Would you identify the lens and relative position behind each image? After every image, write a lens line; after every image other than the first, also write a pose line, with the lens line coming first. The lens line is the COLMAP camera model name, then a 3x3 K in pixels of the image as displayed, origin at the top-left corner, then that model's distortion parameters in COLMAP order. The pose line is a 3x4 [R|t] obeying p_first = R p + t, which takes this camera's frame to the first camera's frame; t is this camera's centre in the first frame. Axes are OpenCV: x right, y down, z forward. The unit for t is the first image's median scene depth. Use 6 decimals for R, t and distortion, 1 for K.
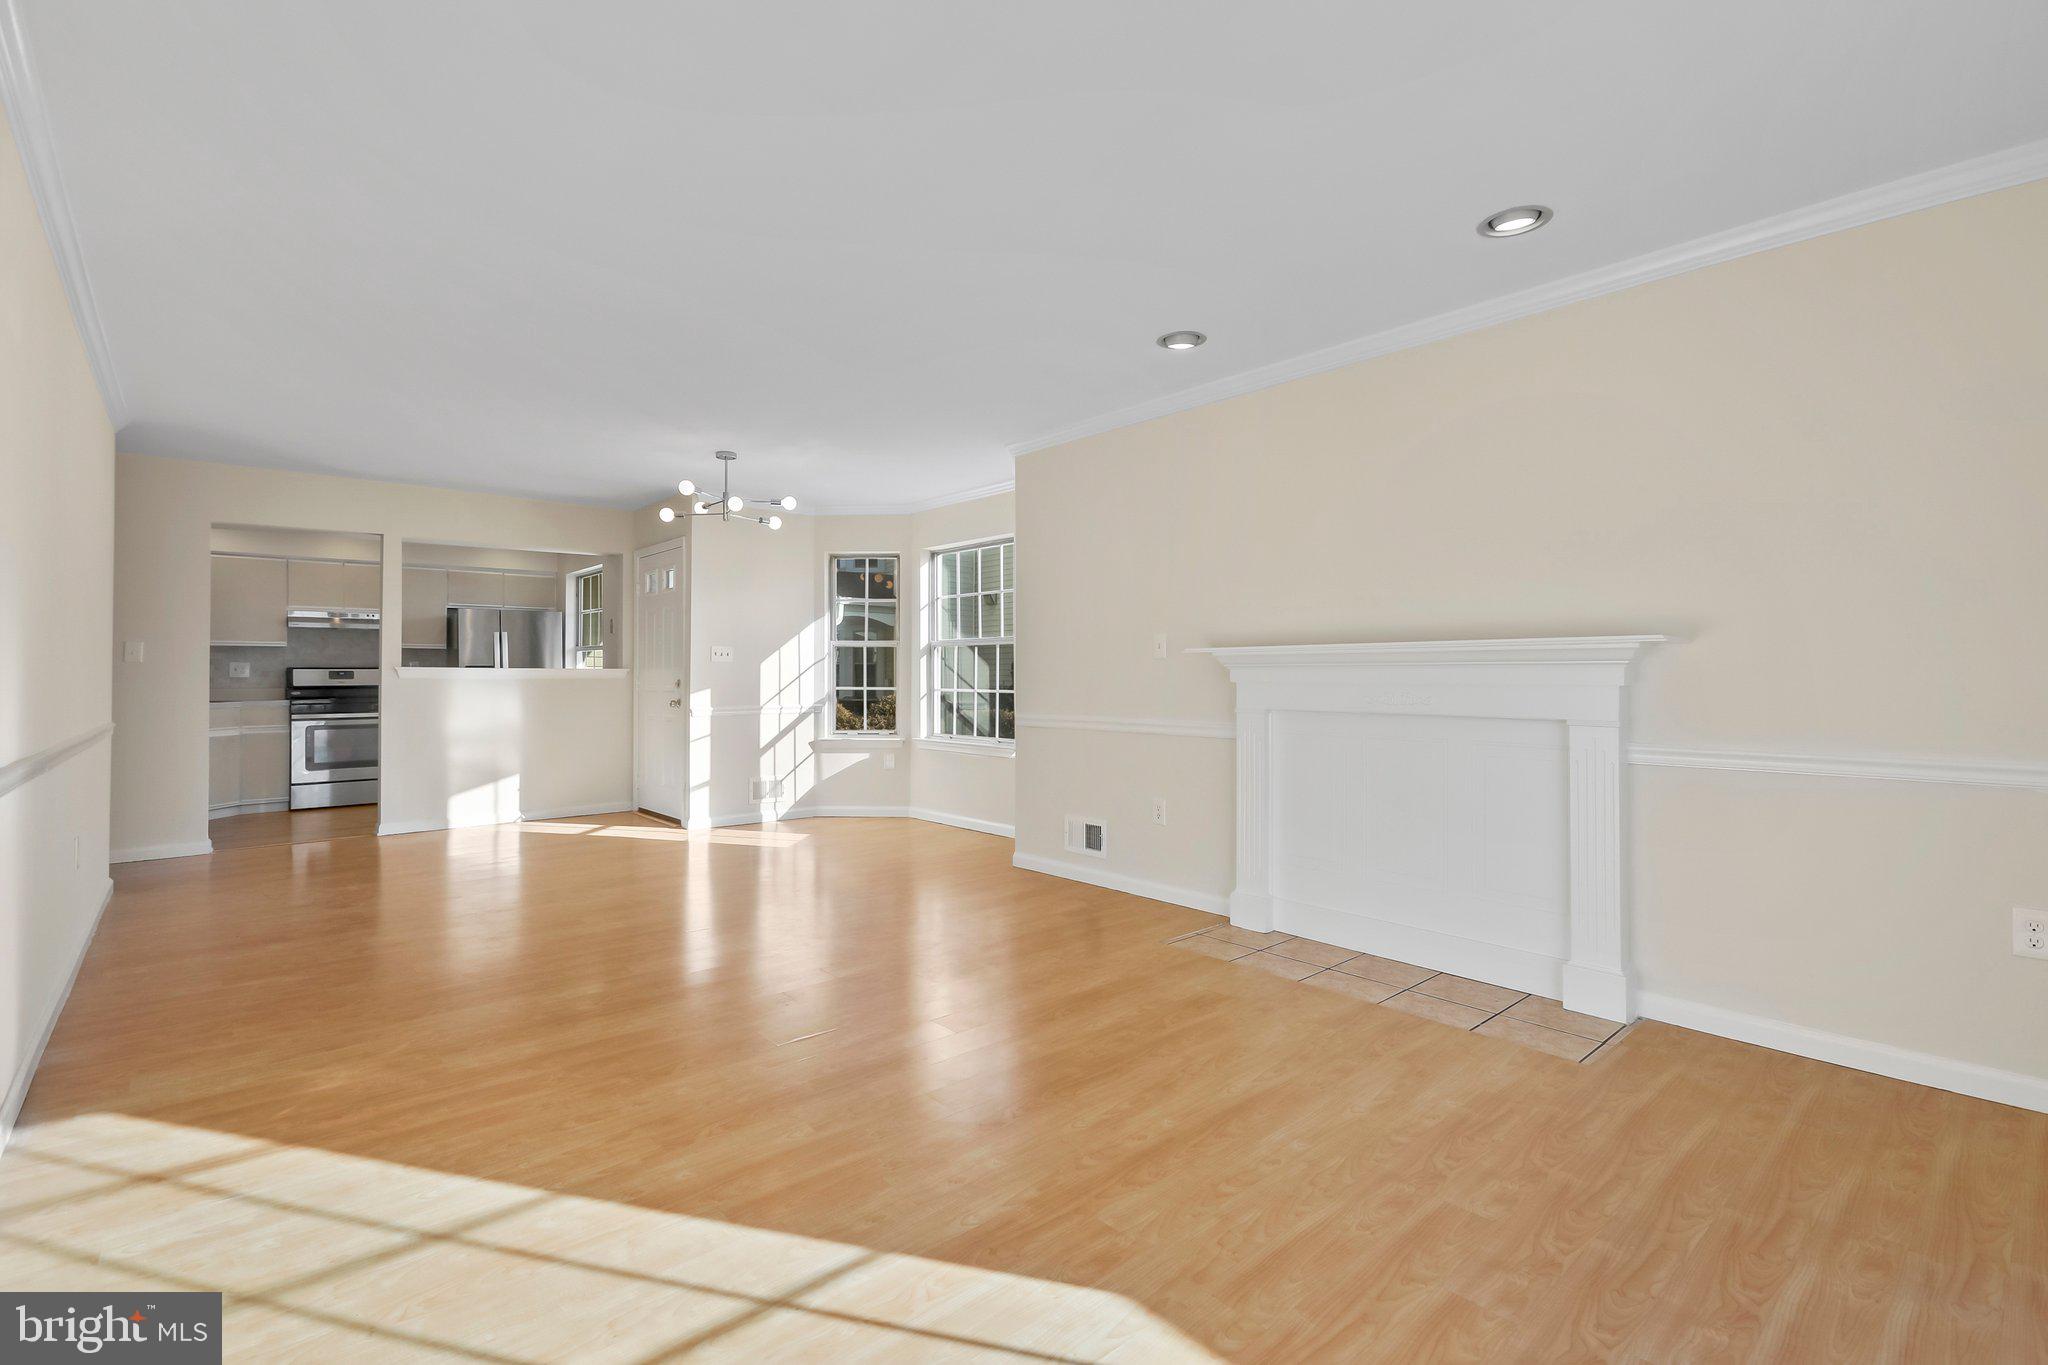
lens RADIAL K [[915.6, 0, 1014.6], [0, 915.6, 681.1], [0, 0, 1]] dist [0.014531, 0.000062]
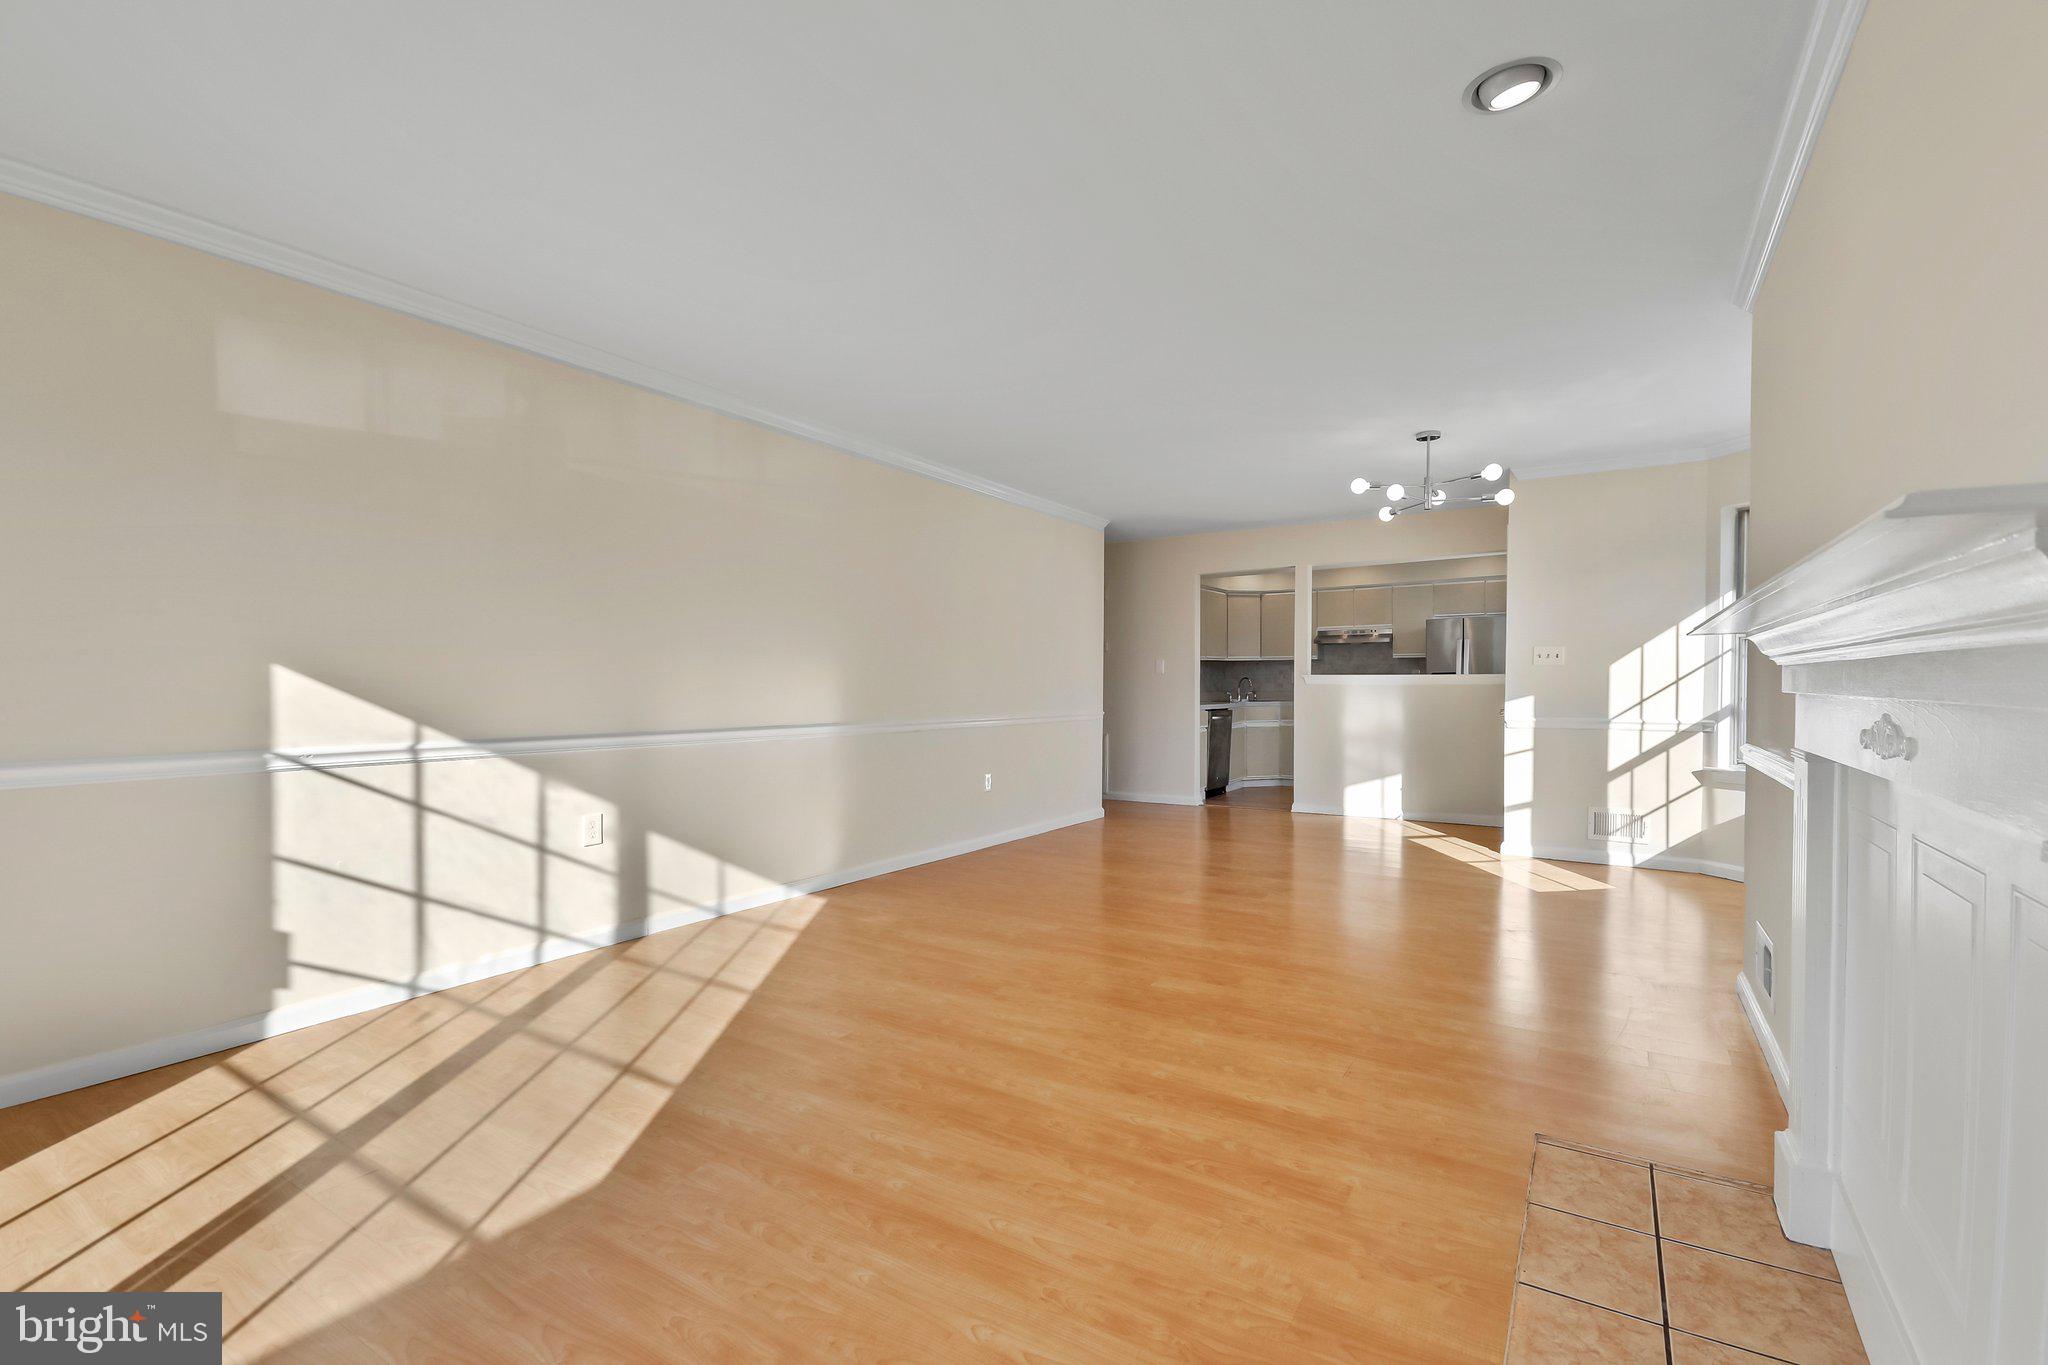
lens RADIAL K [[906.7, 0, 1017.3], [0, 906.7, 692.0], [0, 0, 1]] dist [0.017513, 0.000166]
pose [[0.279989, 0.008400, -0.959966, 0.331633], [-0.003854, 0.999963, 0.007626, 0.000012], [0.959995, 0.001564, 0.280011, 0.276412]]
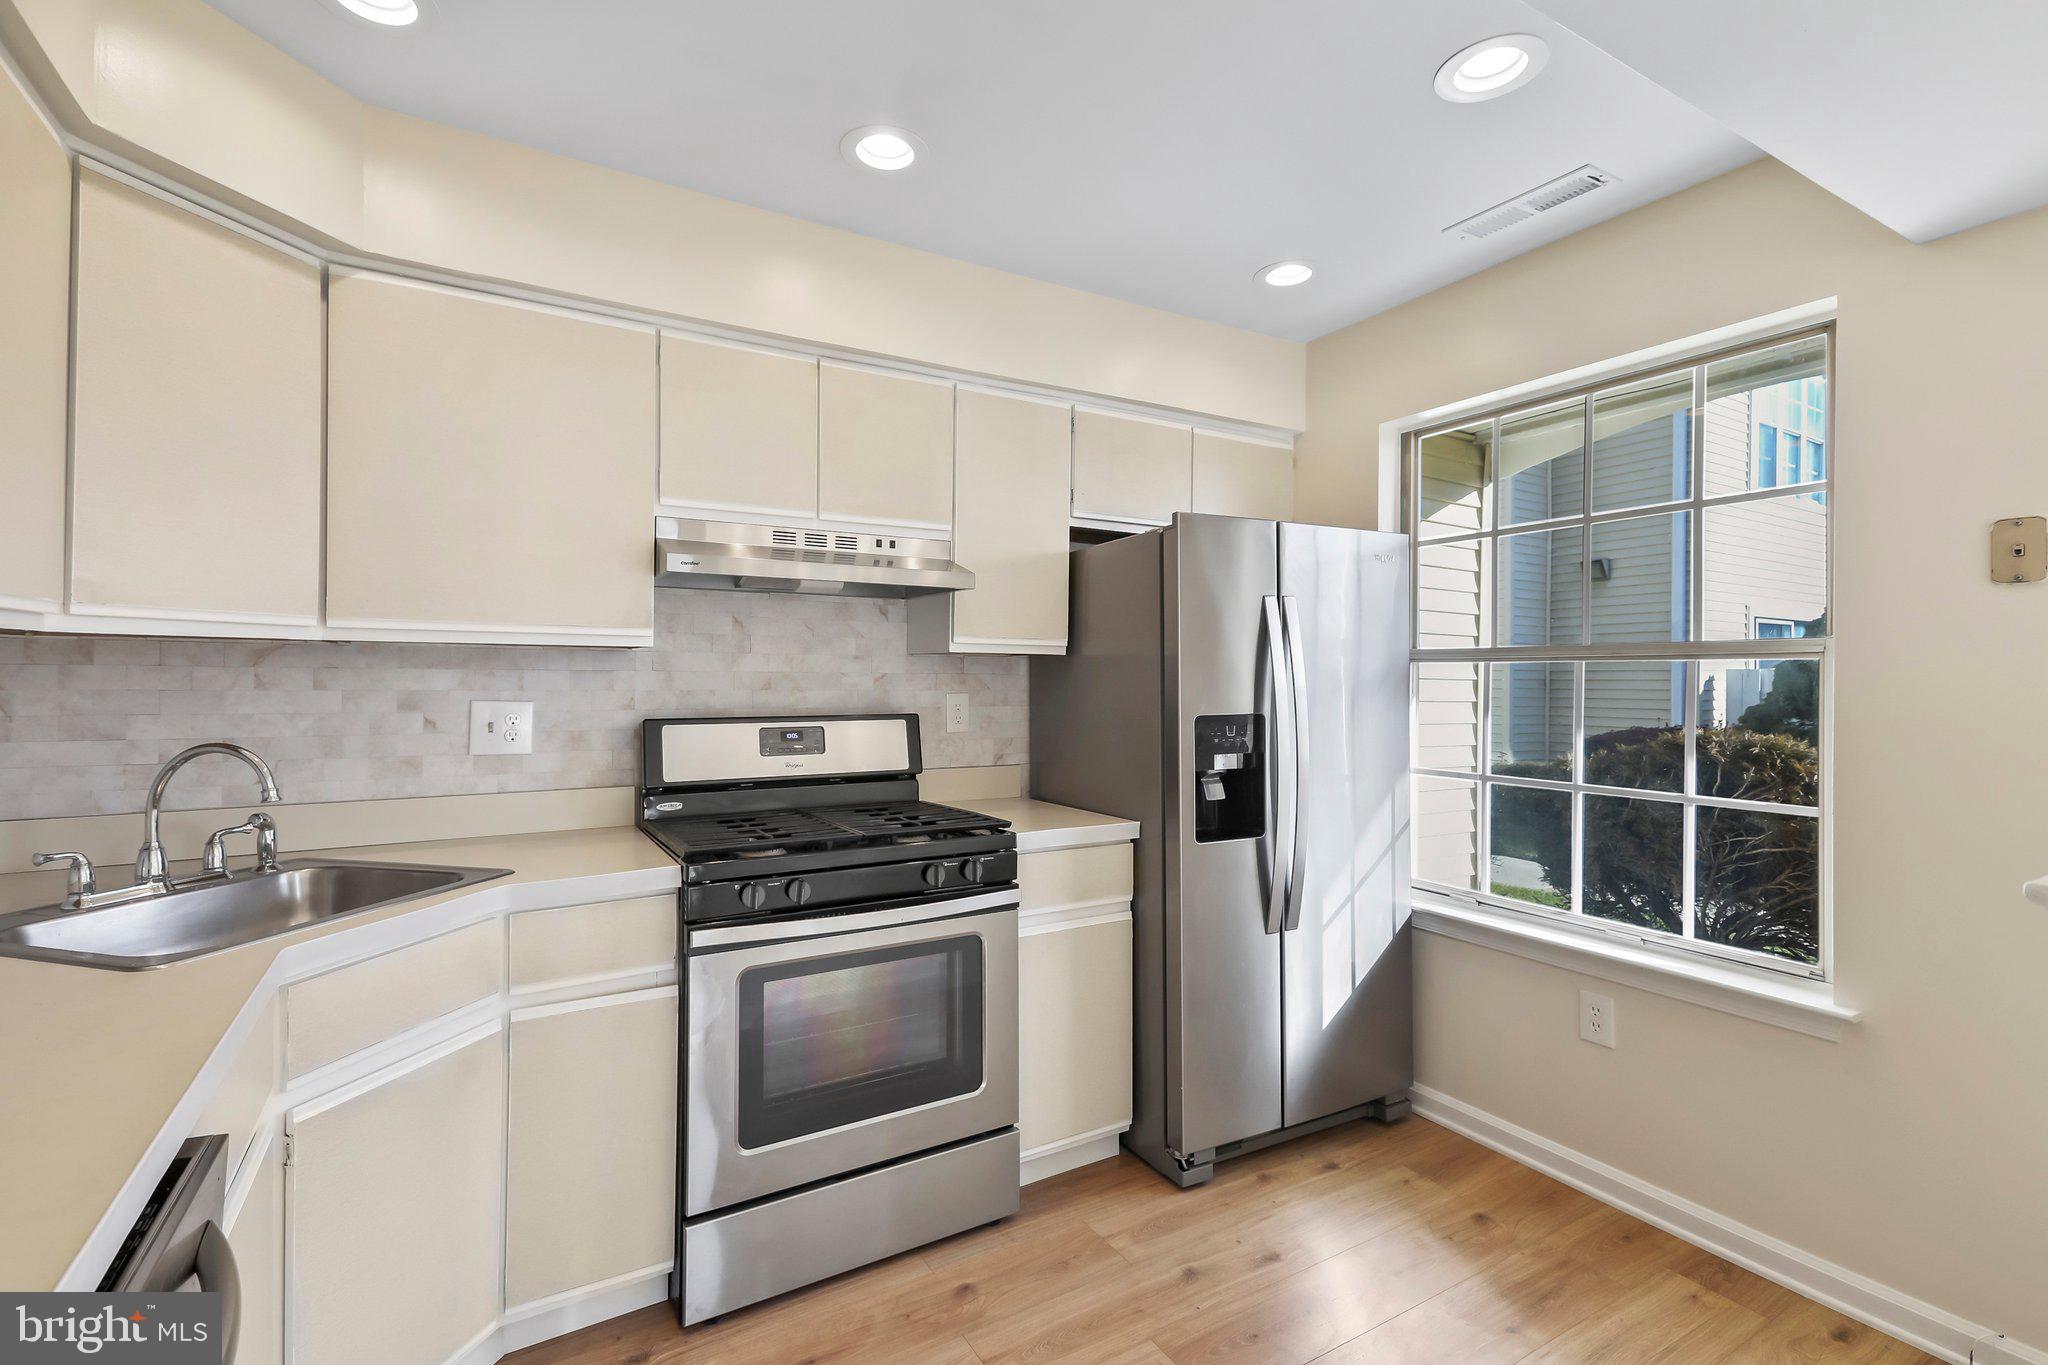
lens RADIAL K [[915.6, 0, 1014.6], [0, 915.6, 681.1], [0, 0, 1]] dist [0.014531, 0.000062]
pose [[0.982951, 0.005380, -0.183788, -0.695660], [-0.006045, 0.999977, -0.003058, -0.029764], [0.183768, 0.004117, 0.982961, 0.827387]]
